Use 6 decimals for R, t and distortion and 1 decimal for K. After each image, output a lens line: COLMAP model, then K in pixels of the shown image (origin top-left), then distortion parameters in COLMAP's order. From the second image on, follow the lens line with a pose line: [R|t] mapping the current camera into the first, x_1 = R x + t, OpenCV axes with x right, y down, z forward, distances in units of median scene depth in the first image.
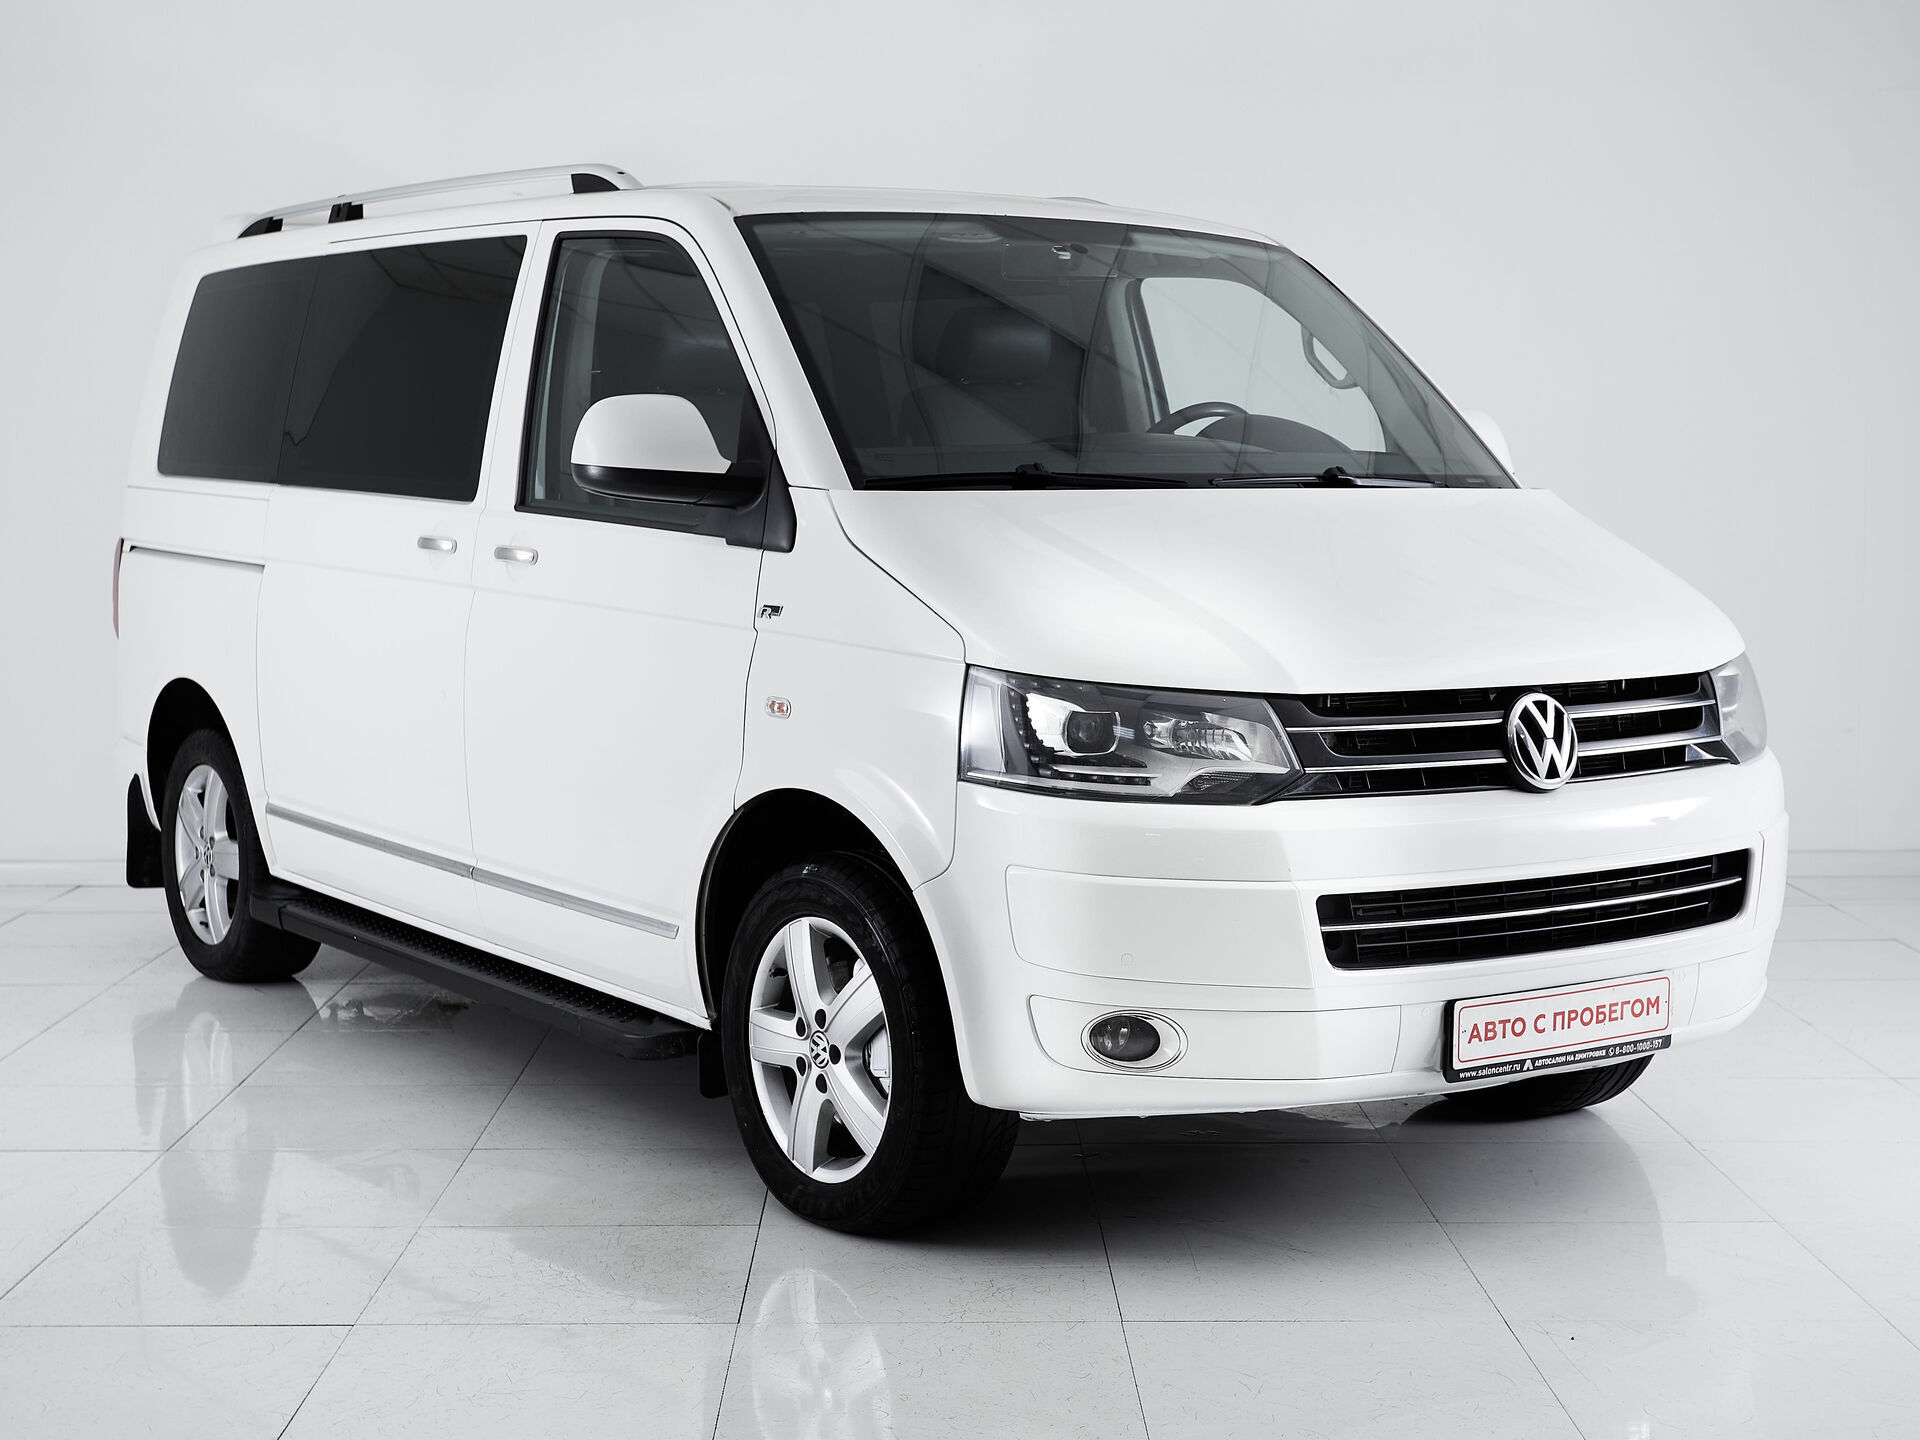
lens RADIAL K [[2969.8, 0, 912.8], [0, 2969.8, 713.7], [0, 0, 1]] dist [-0.011704, -0.000799]
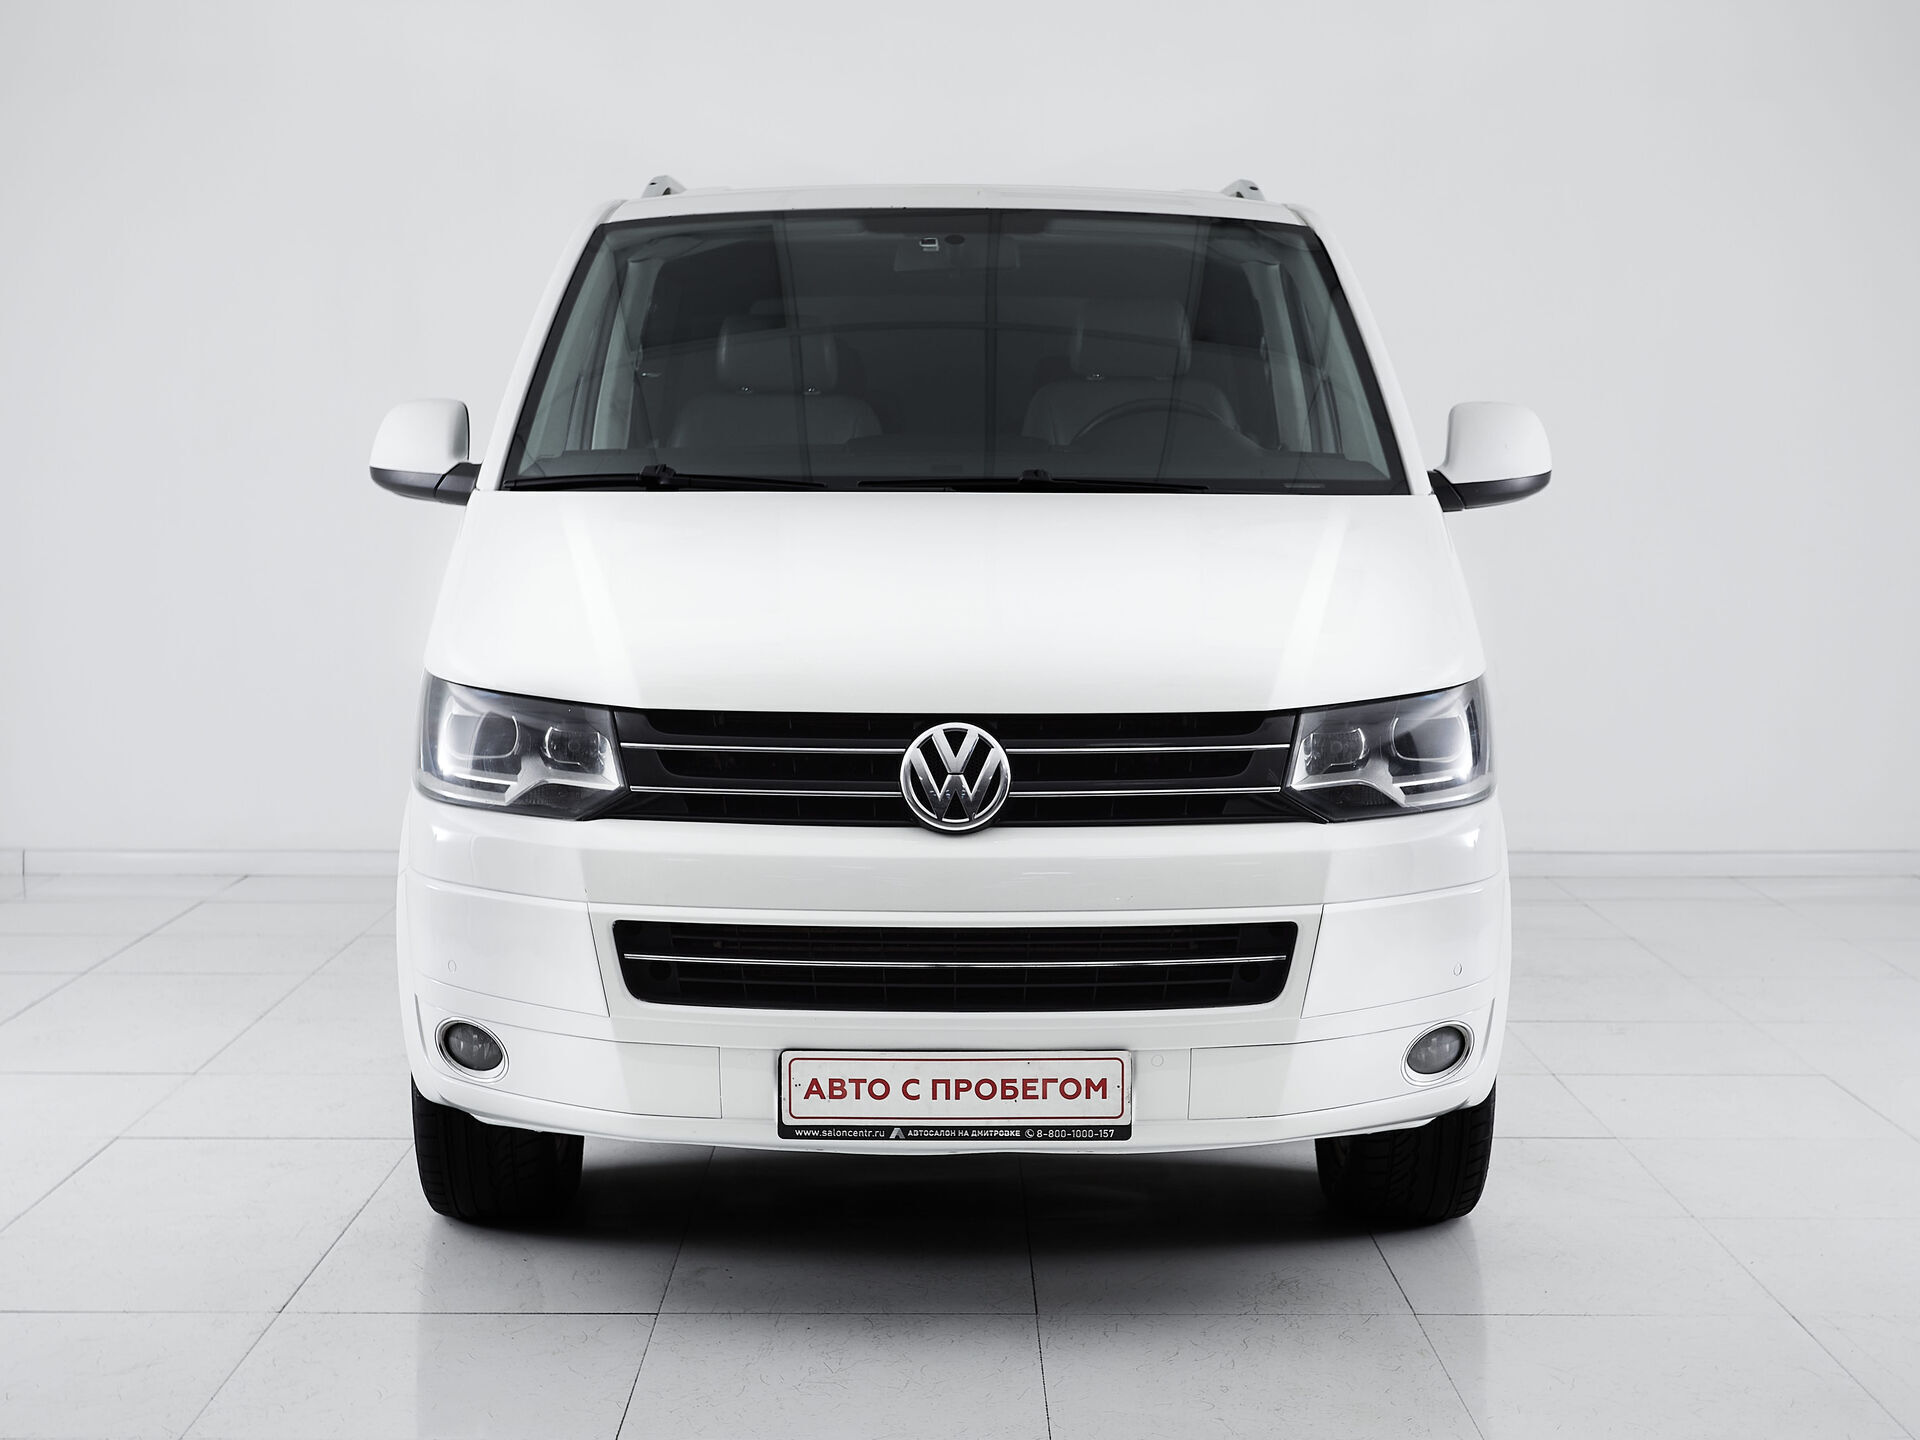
lens RADIAL K [[2969.8, 0, 912.8], [0, 2969.8, 713.7], [0, 0, 1]] dist [-0.011704, -0.000799]
pose [[0.825064, 0.050889, -0.562744, 0.707748], [-0.049842, 0.998609, 0.017229, -0.024688], [0.562837, 0.013833, 0.826452, 0.252238]]
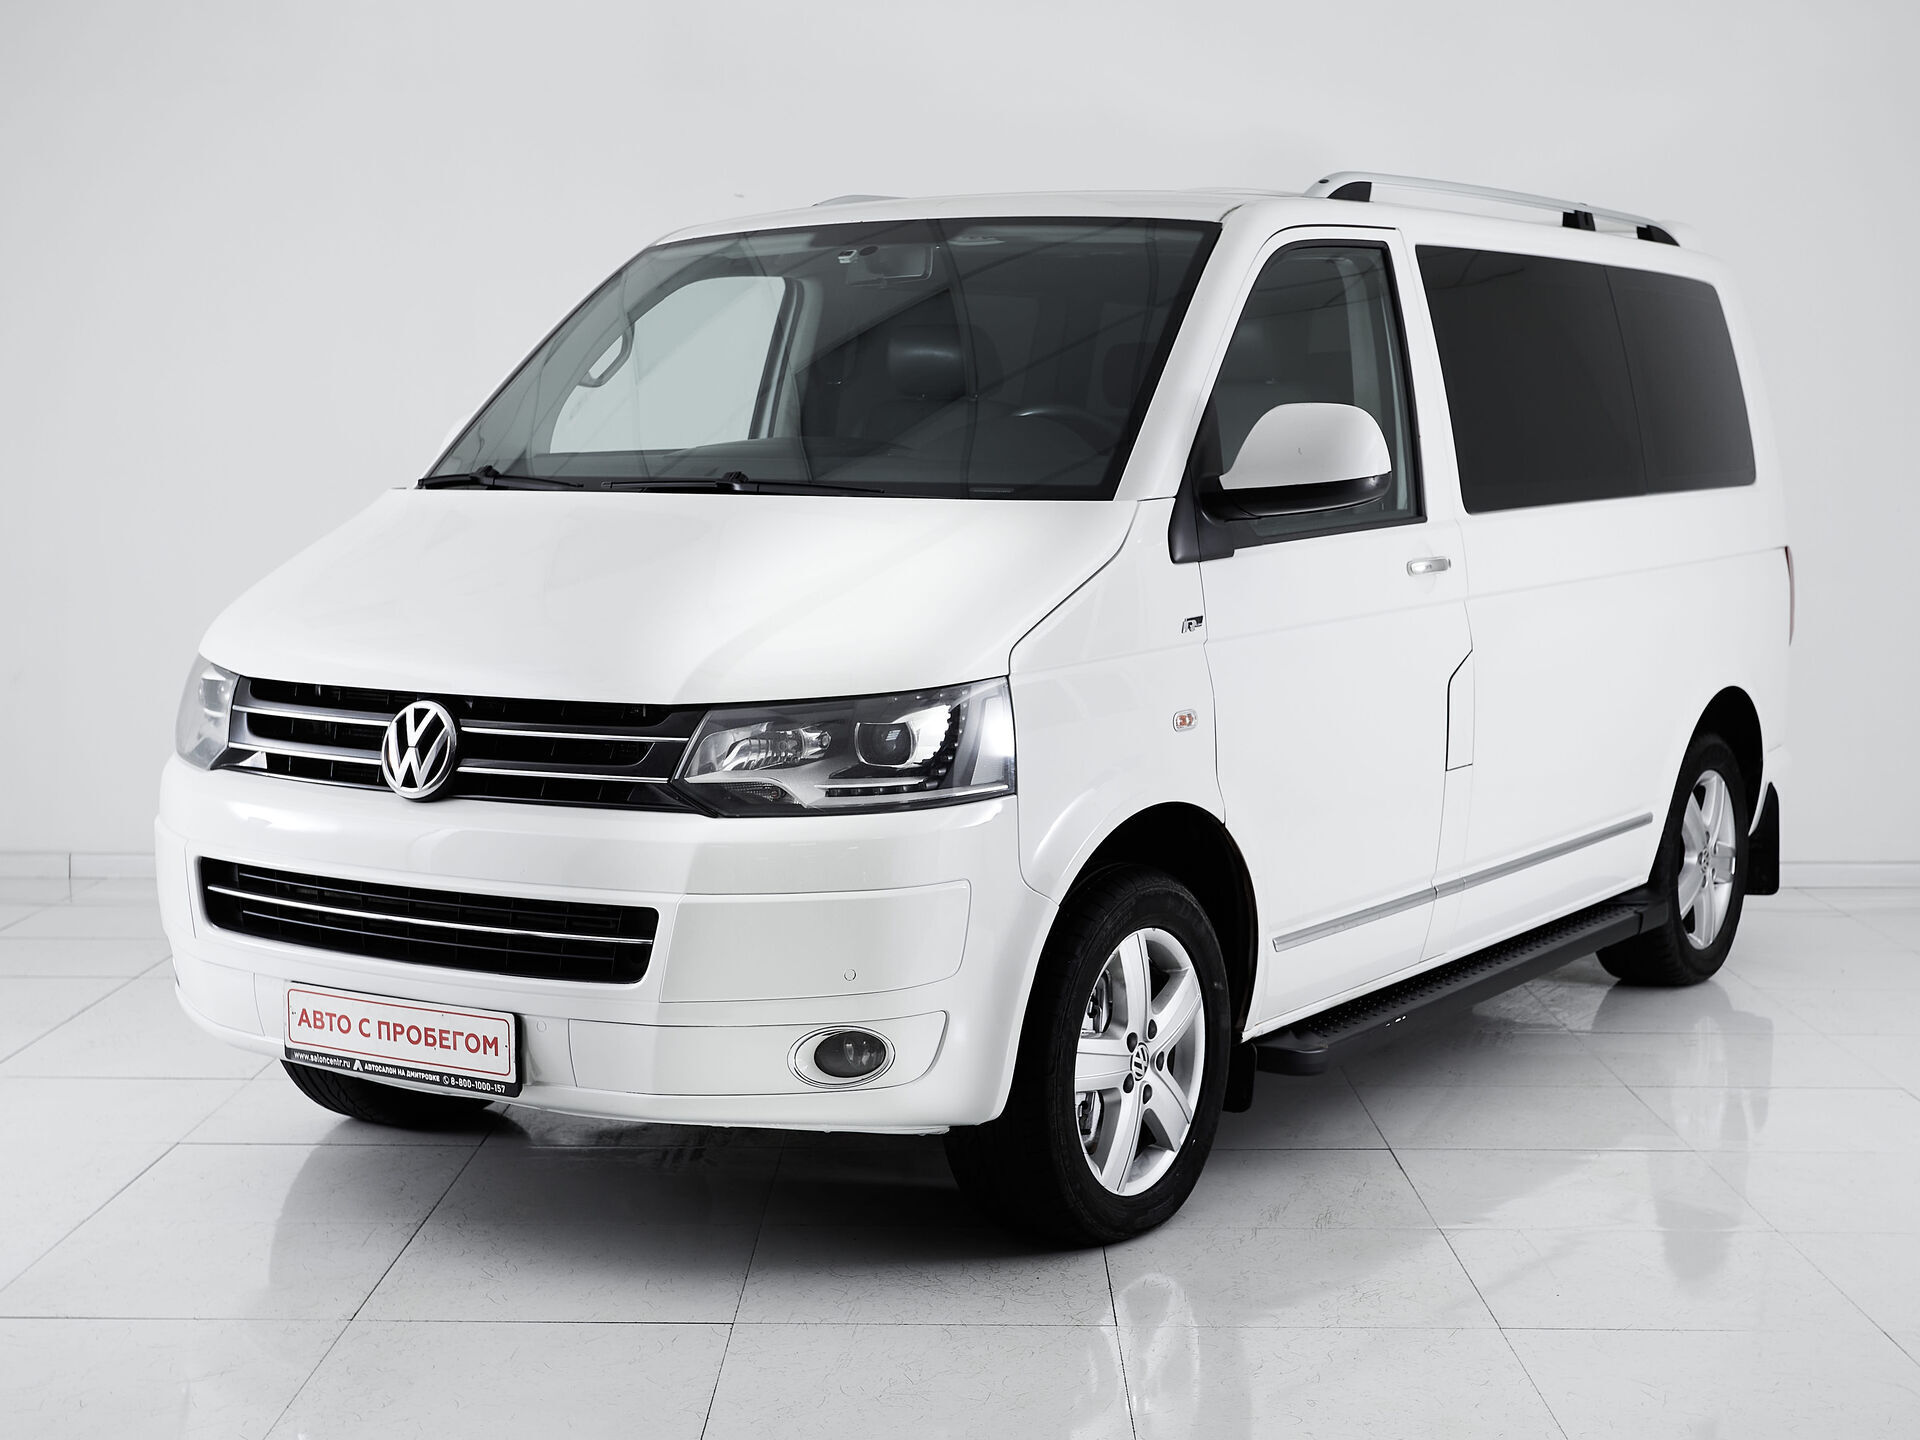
lens RADIAL K [[2969.8, 0, 912.8], [0, 2969.8, 713.7], [0, 0, 1]] dist [-0.011704, -0.000799]
pose [[0.371866, 0.082356, -0.924626, 1.188210], [-0.085269, 0.994876, 0.054319, -0.070389], [0.924362, 0.058643, 0.376983, 0.781634]]
